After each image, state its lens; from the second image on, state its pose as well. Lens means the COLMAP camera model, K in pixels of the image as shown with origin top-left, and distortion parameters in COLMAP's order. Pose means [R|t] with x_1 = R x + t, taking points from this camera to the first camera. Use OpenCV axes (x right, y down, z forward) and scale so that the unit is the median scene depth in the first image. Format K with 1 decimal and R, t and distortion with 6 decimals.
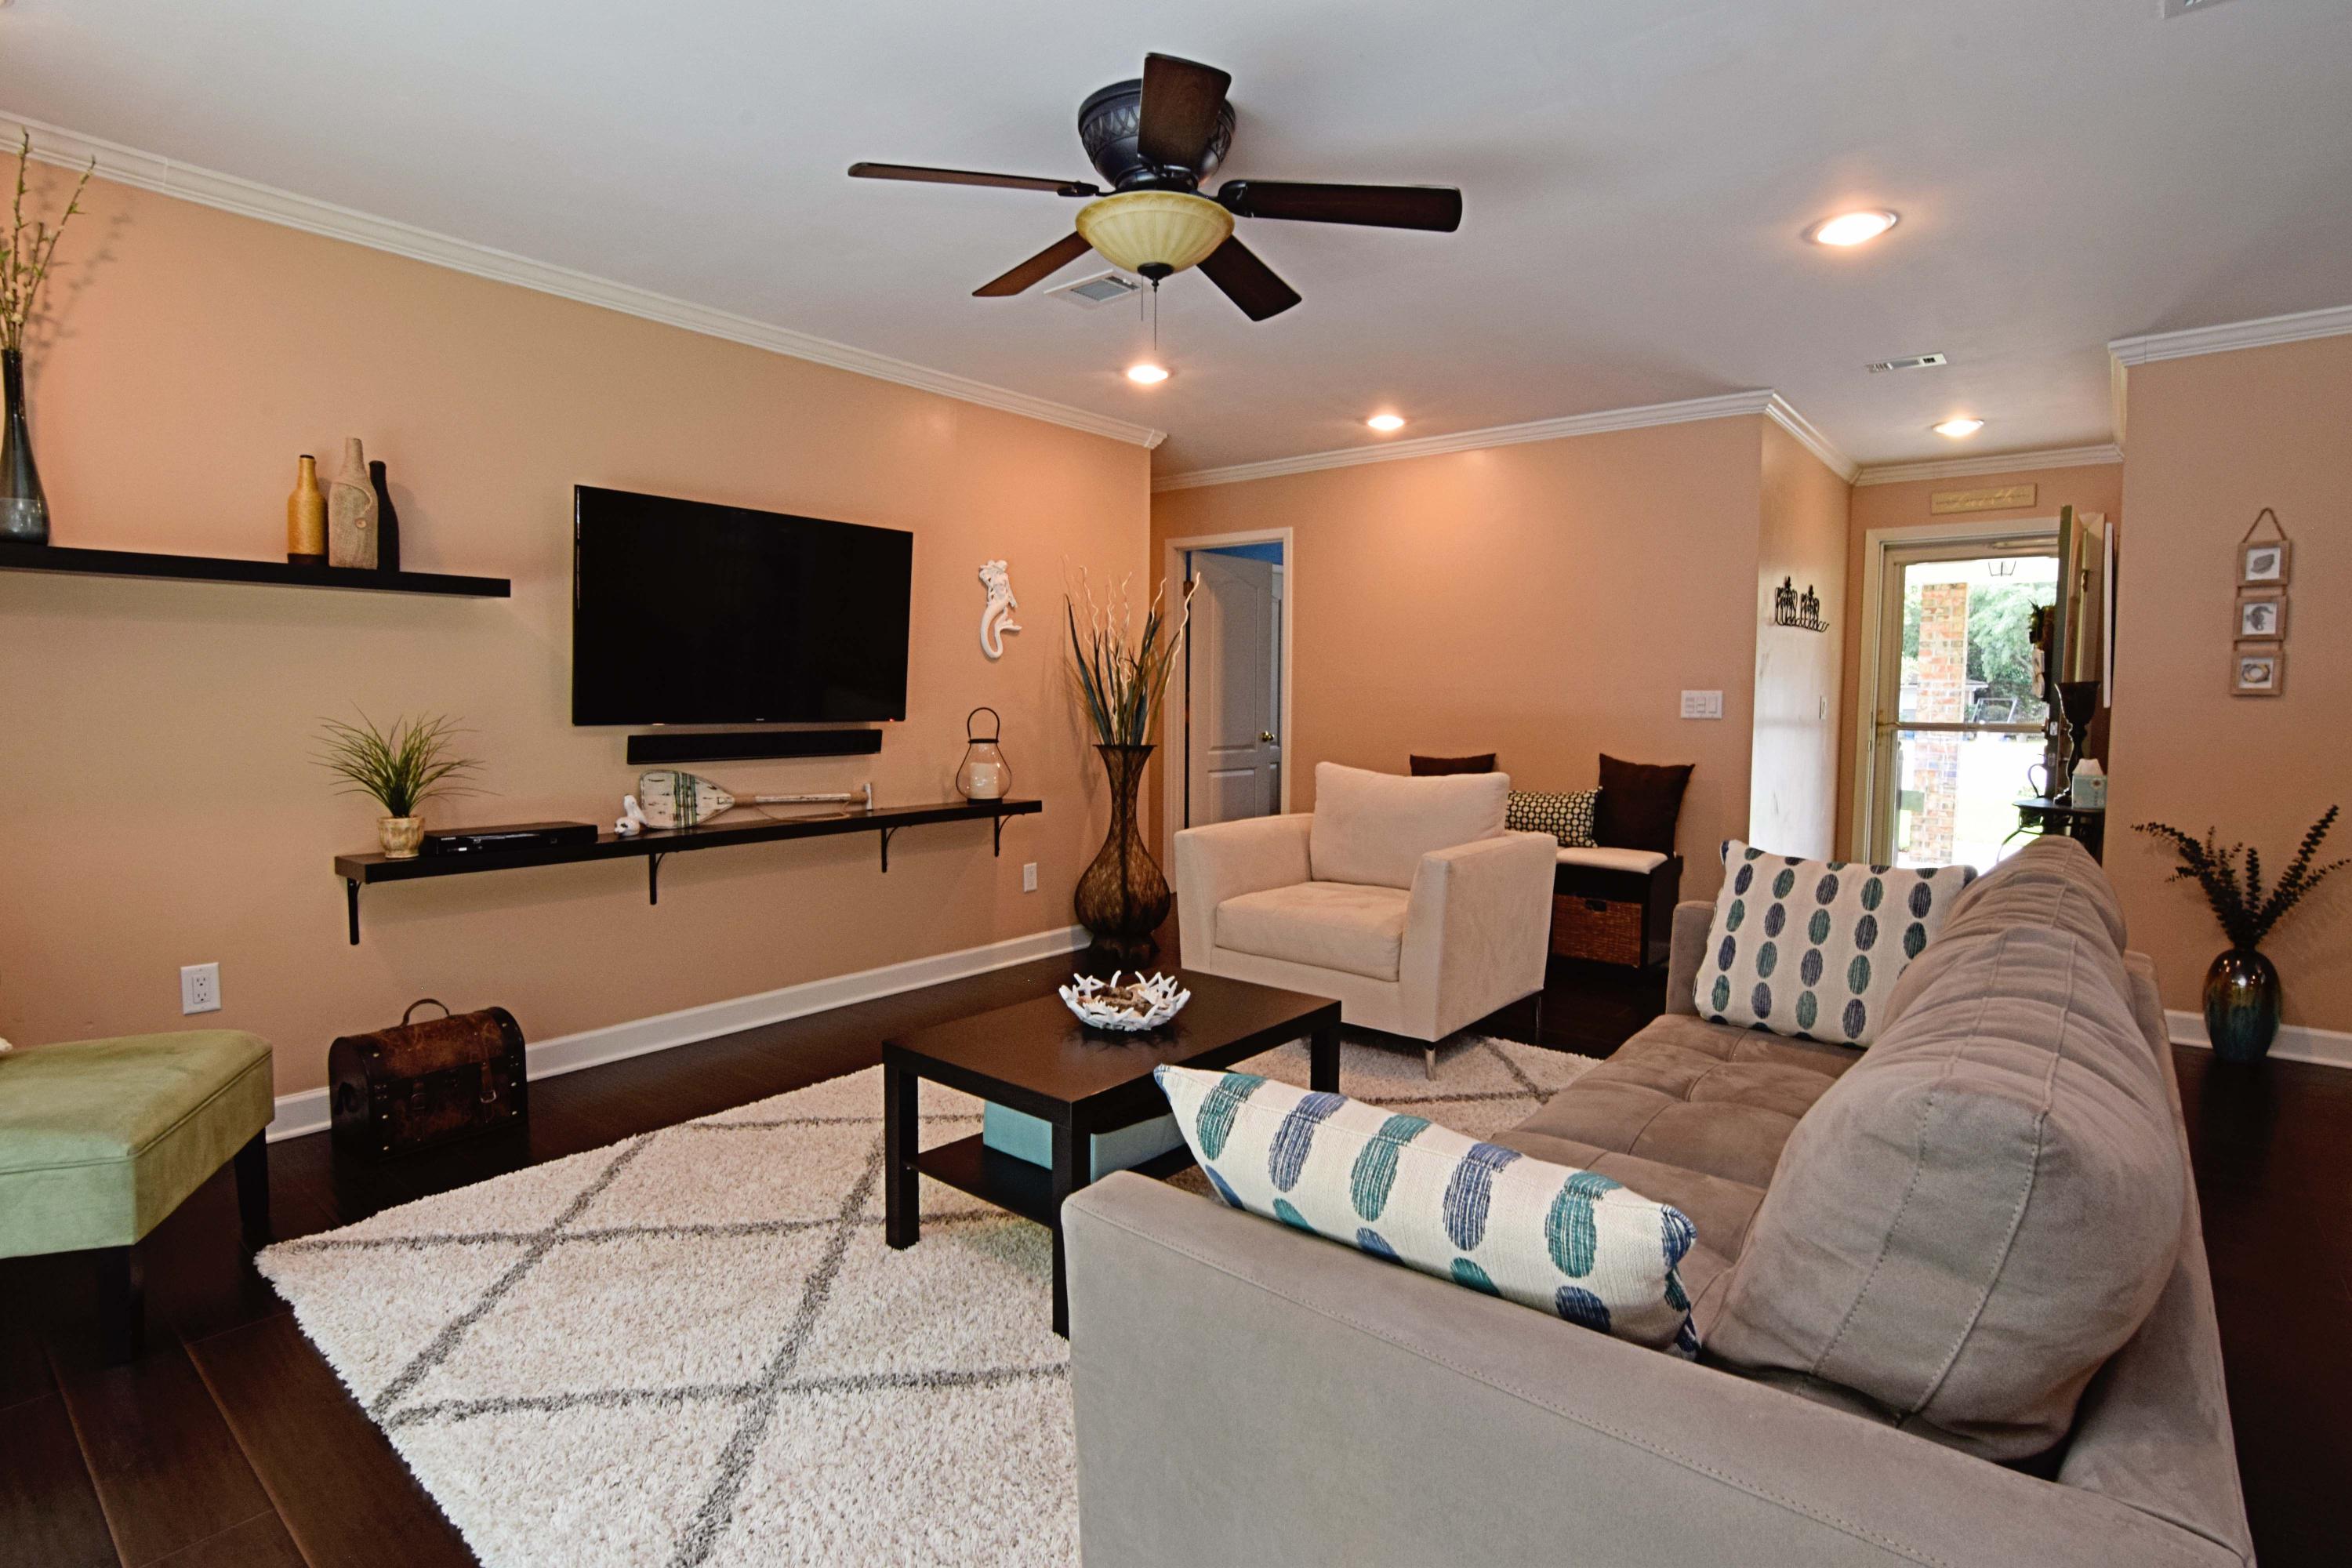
lens RADIAL K [[1145.9, 0, 1176.9], [0, 1145.9, 774.1], [0, 0, 1]] dist [-0.034580, 0.010802]
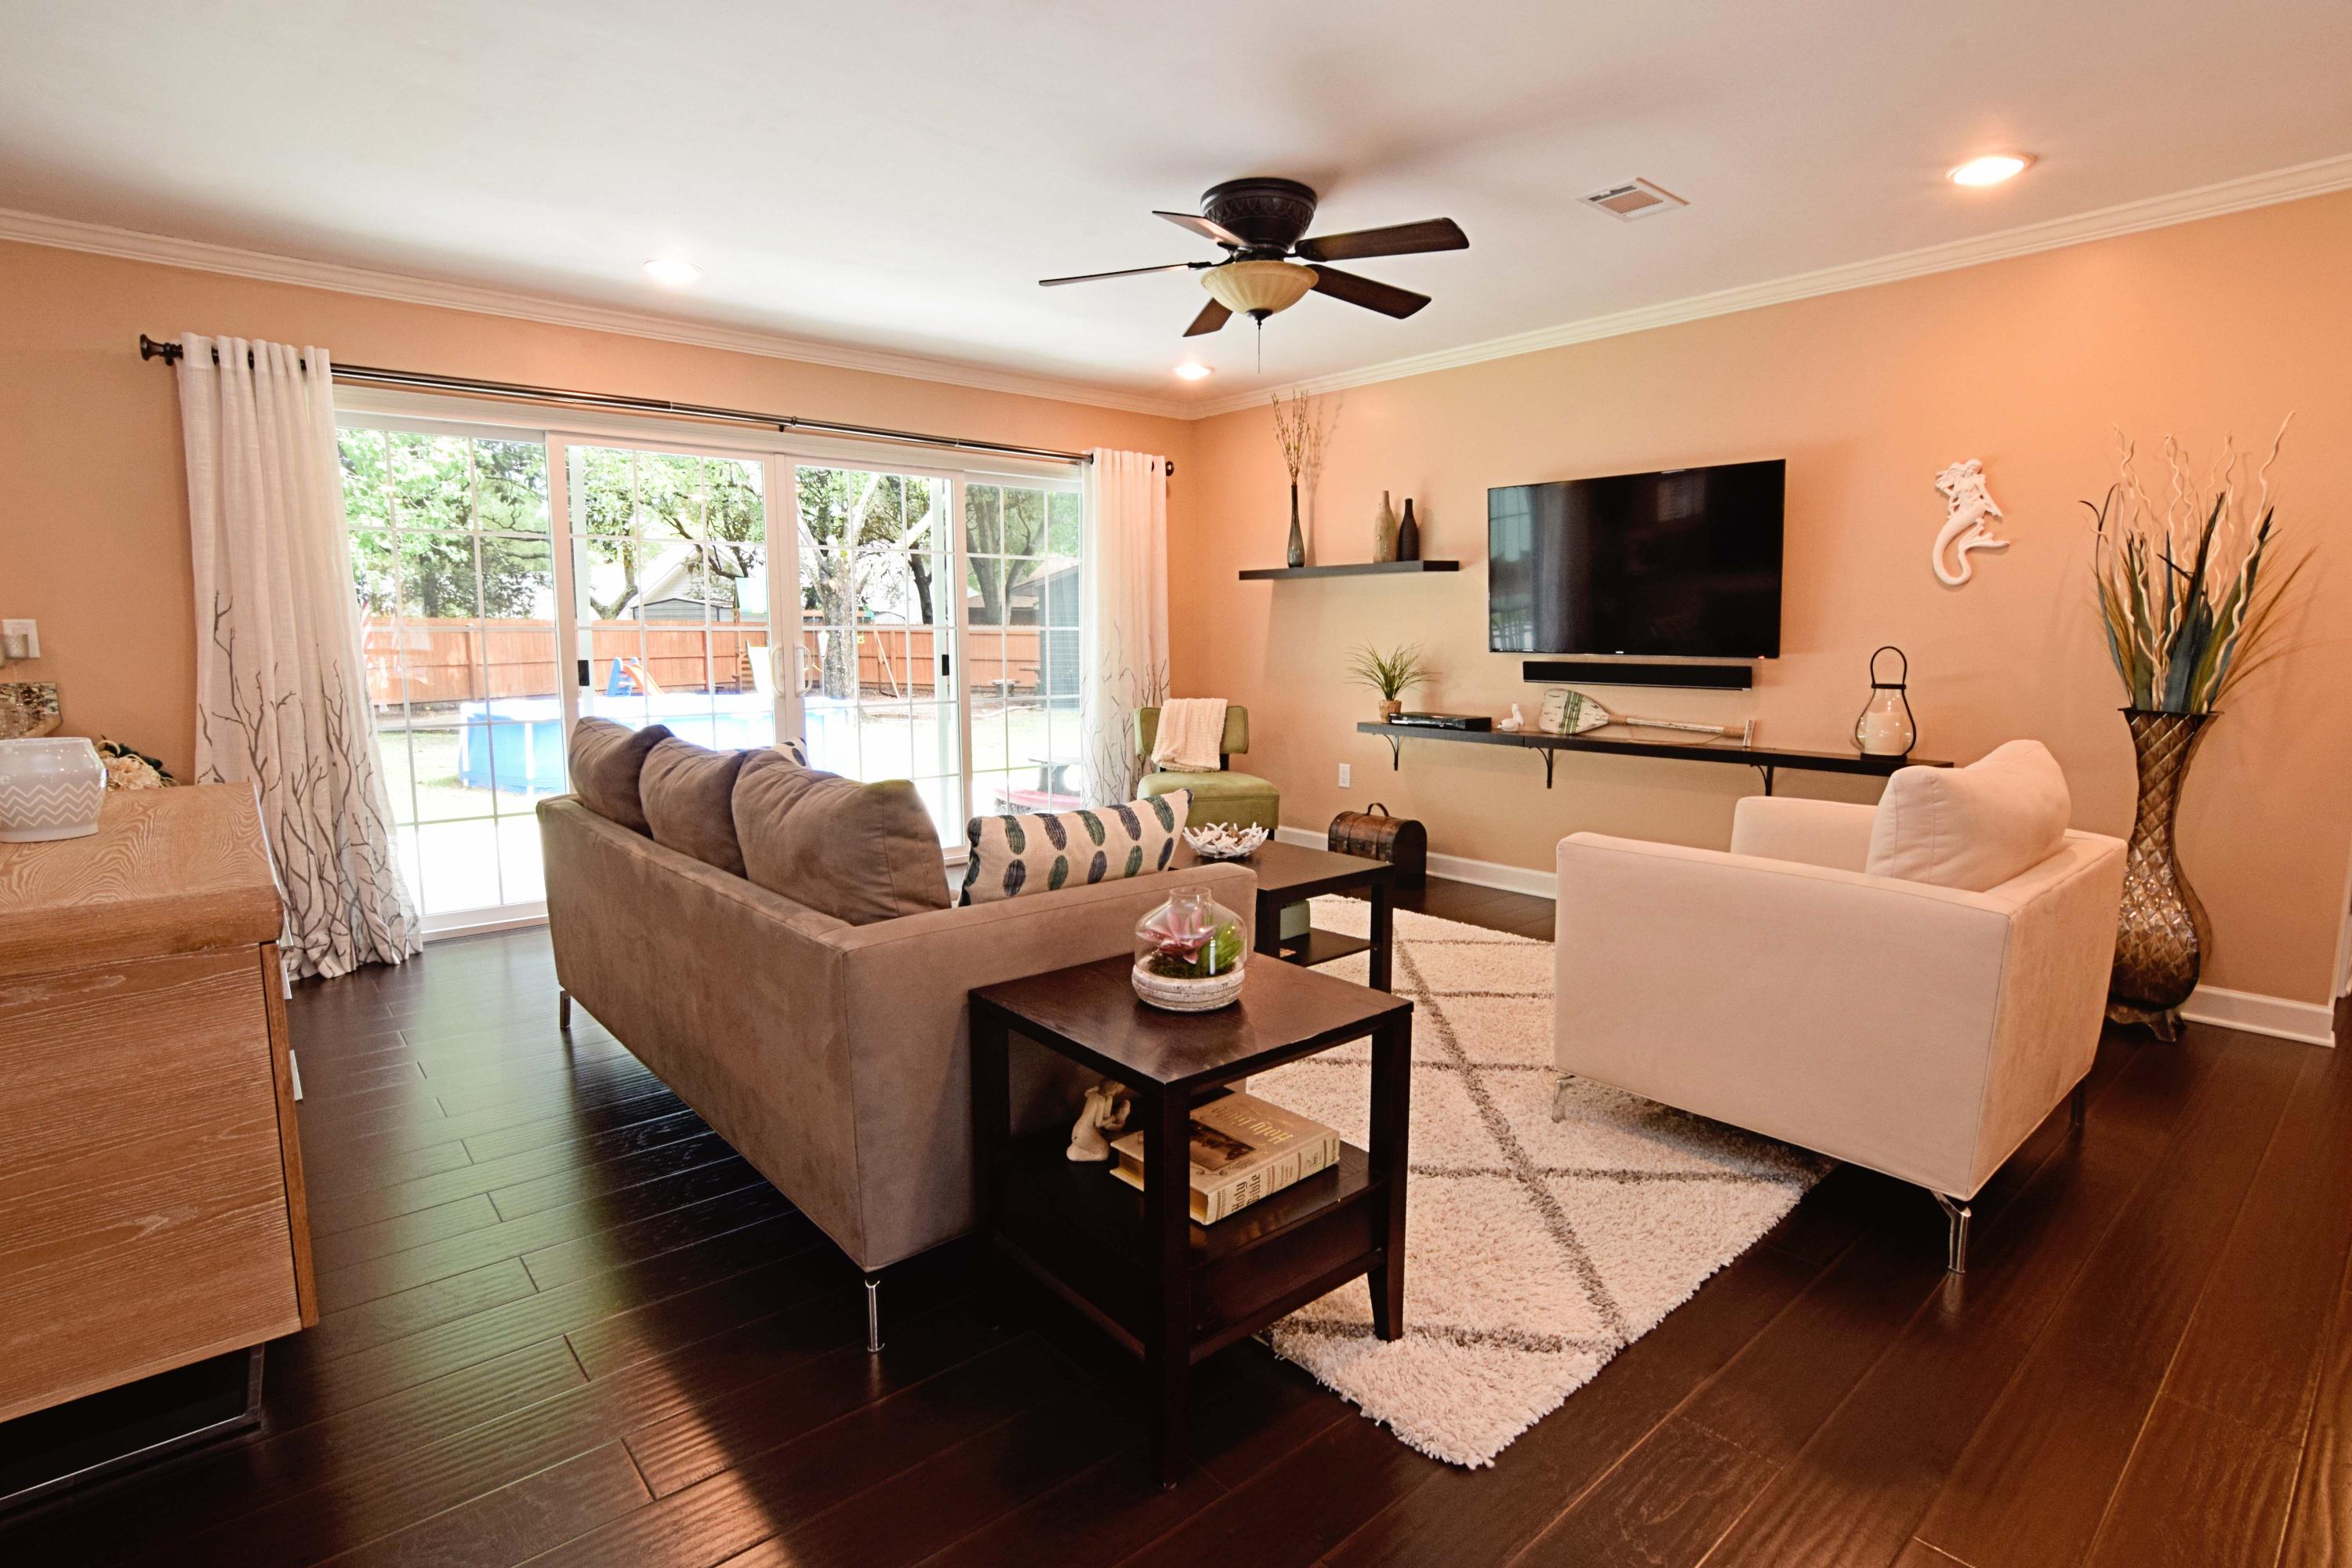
lens RADIAL K [[1145.9, 0, 1176.9], [0, 1145.9, 774.1], [0, 0, 1]] dist [-0.034580, 0.010802]
pose [[-0.163076, 0.115237, -0.979860, 0.803140], [-0.069020, 0.989390, 0.127845, -0.038175], [0.984196, 0.088478, -0.153392, 0.669737]]
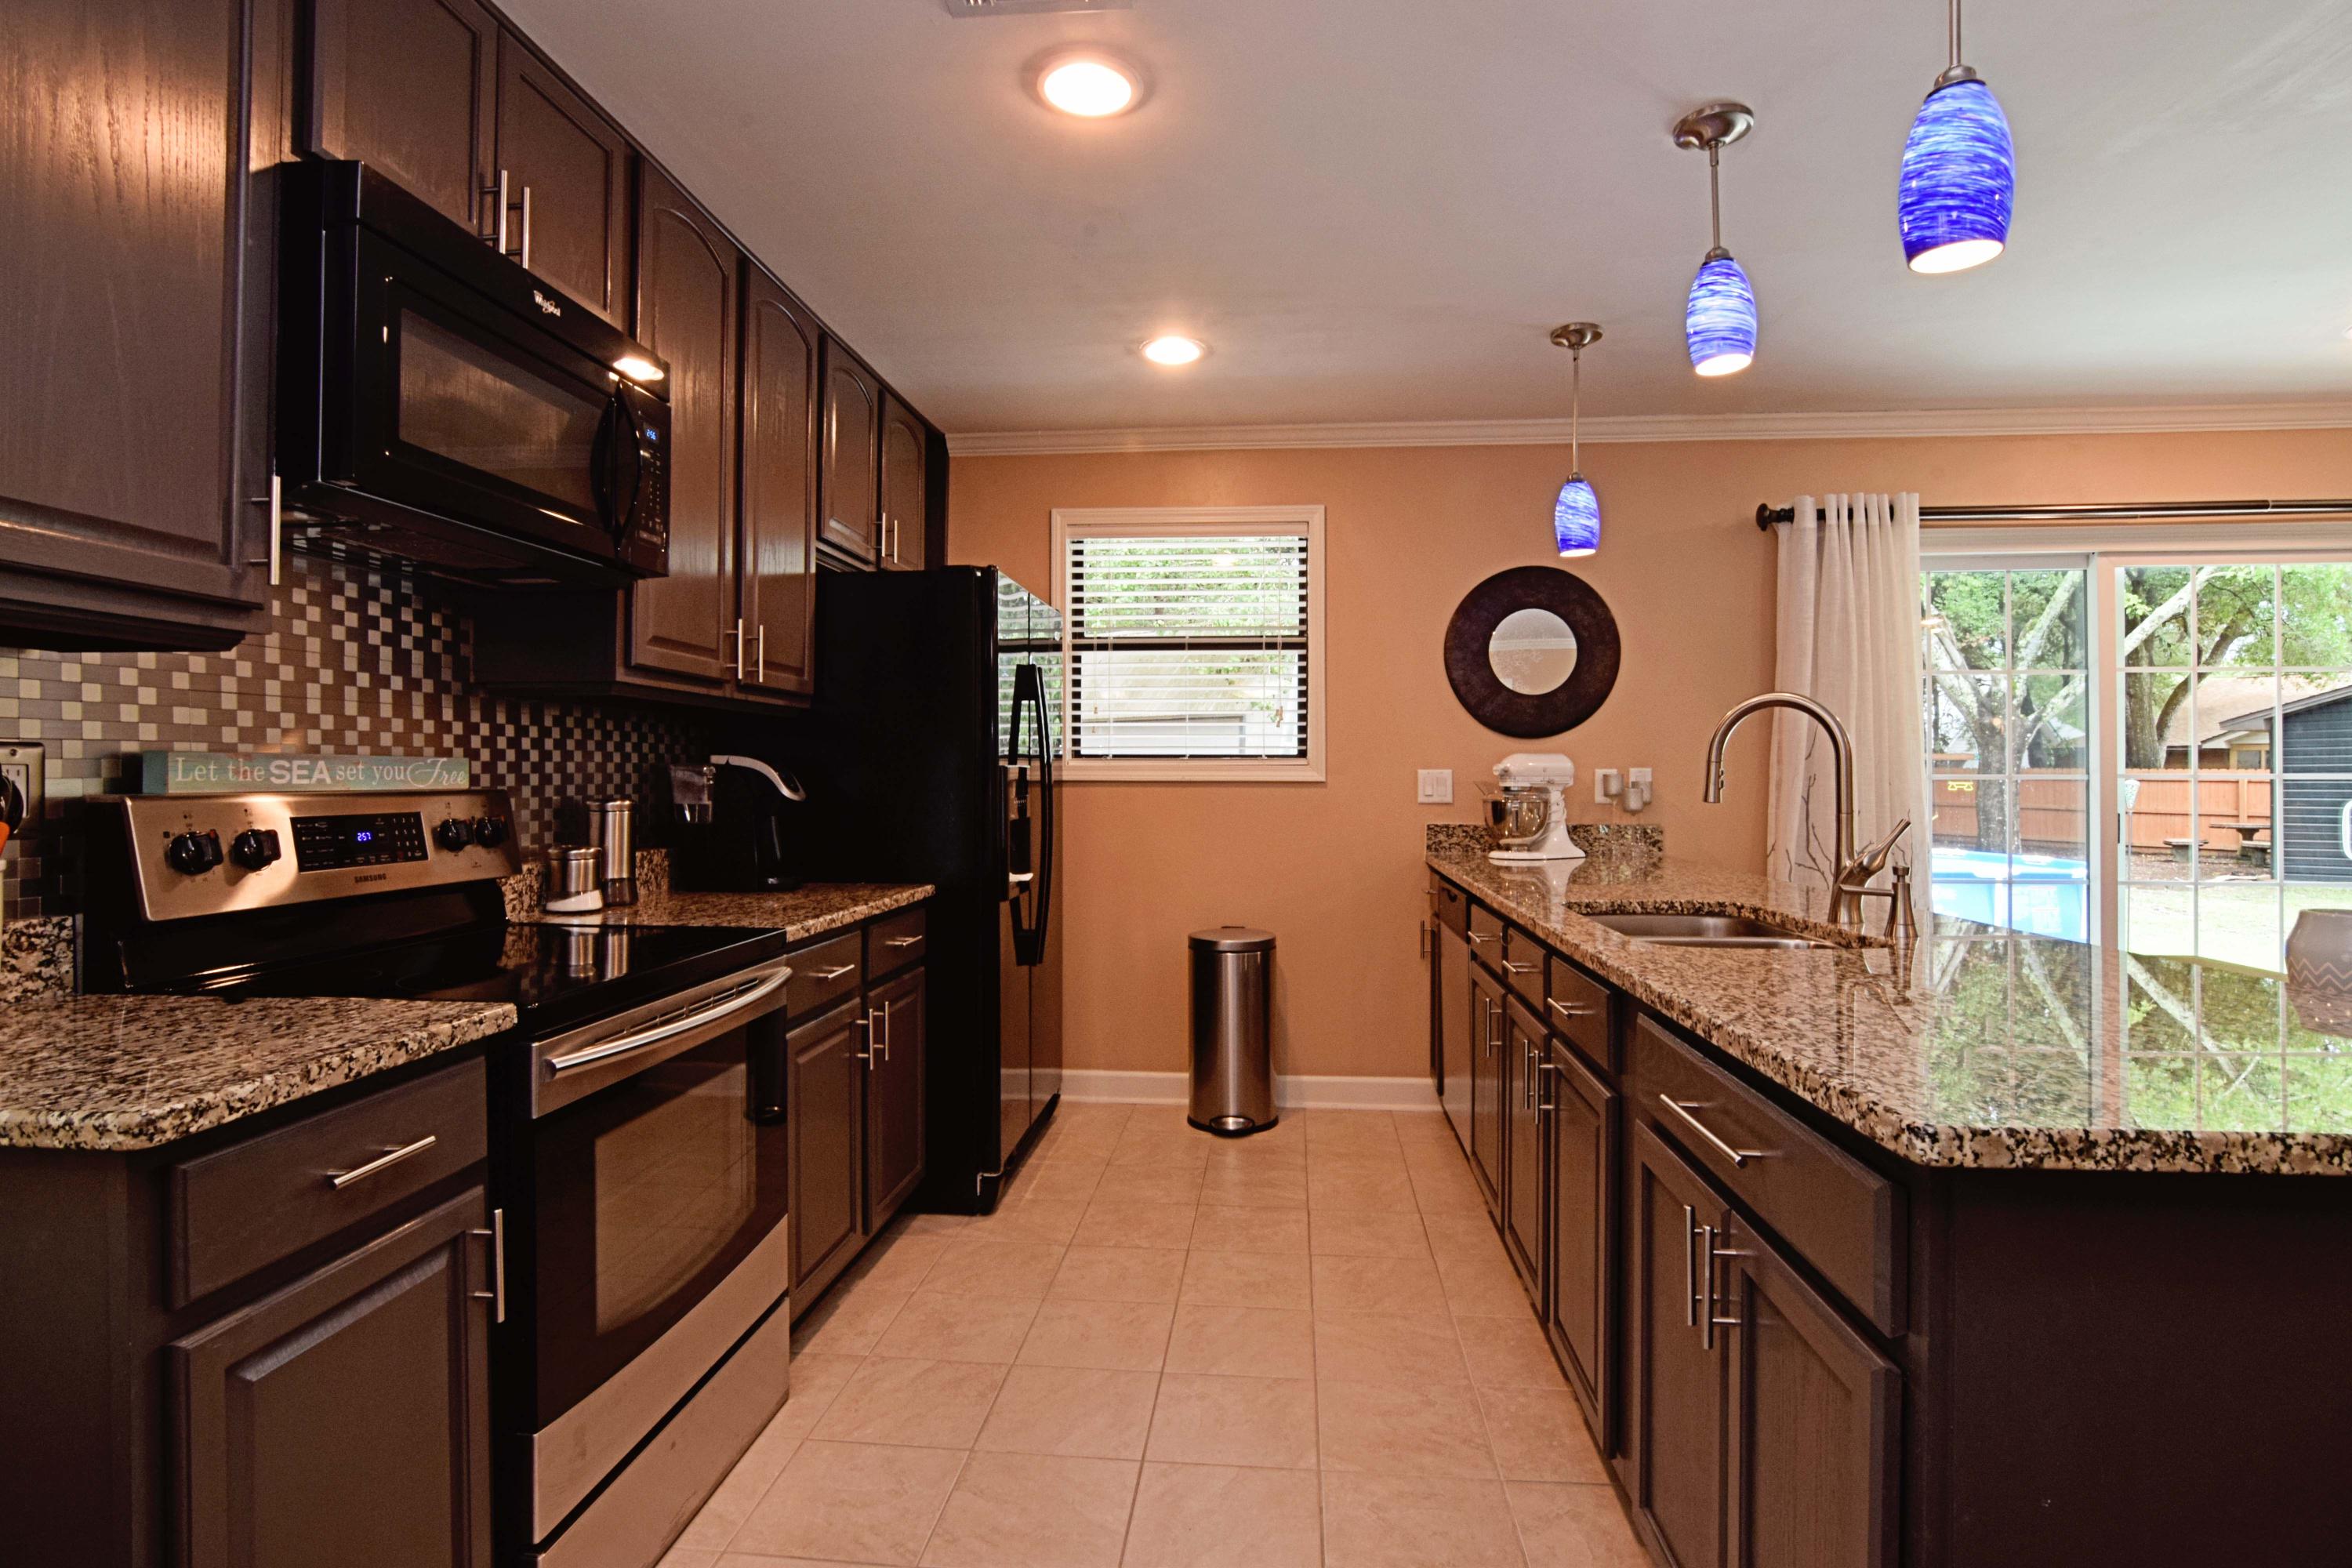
lens RADIAL K [[1145.9, 0, 1176.9], [0, 1145.9, 774.1], [0, 0, 1]] dist [-0.034580, 0.010802]
pose [[-0.830560, -0.007697, -0.556877, 0.963839], [-0.042935, 0.997814, 0.050245, -0.013212], [0.555272, 0.065641, -0.829074, 0.268230]]
